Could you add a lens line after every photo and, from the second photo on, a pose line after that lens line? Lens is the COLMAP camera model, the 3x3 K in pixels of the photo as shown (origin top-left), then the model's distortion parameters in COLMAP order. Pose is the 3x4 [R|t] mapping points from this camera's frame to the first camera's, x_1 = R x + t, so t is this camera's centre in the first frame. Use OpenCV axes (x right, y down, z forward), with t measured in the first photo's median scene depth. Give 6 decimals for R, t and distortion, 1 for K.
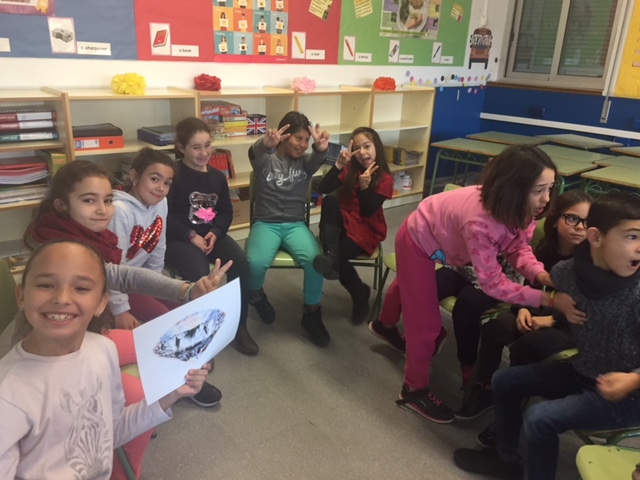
lens RADIAL K [[539.8, 0, 318.3], [0, 539.8, 240.8], [0, 0, 1]] dist [0.078638, -0.103159]
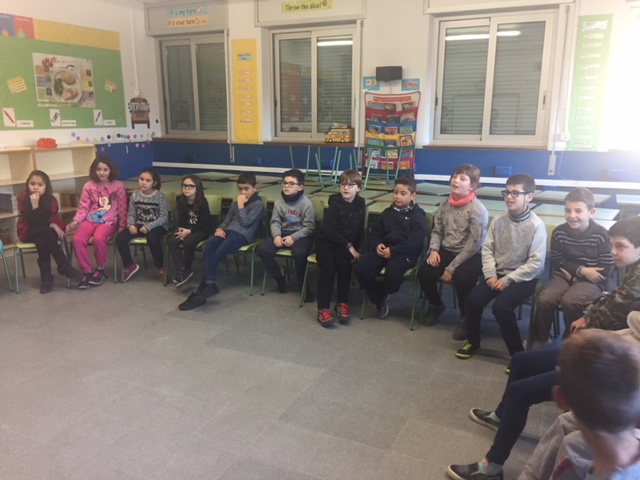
lens RADIAL K [[539.8, 0, 321.7], [0, 539.8, 239.6], [0, 0, 1]] dist [0.078638, -0.103159]
pose [[0.905237, -0.137112, 0.402178, 0.184237], [0.178404, 0.981682, -0.066880, 0.143265], [-0.385641, 0.132292, 0.913116, -0.414314]]
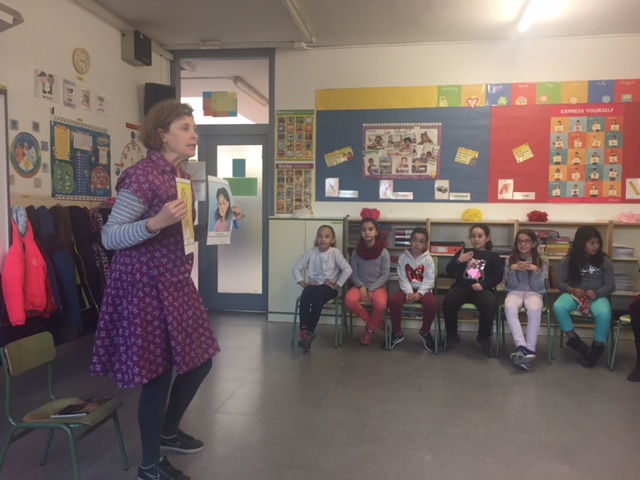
lens RADIAL K [[539.8, 0, 321.0], [0, 539.8, 239.4], [0, 0, 1]] dist [0.078638, -0.103159]
pose [[0.642873, -0.000504, -0.765972, 0.472769], [-0.242836, 0.948282, -0.204433, 0.169983], [0.726461, 0.317430, 0.609503, -0.209285]]
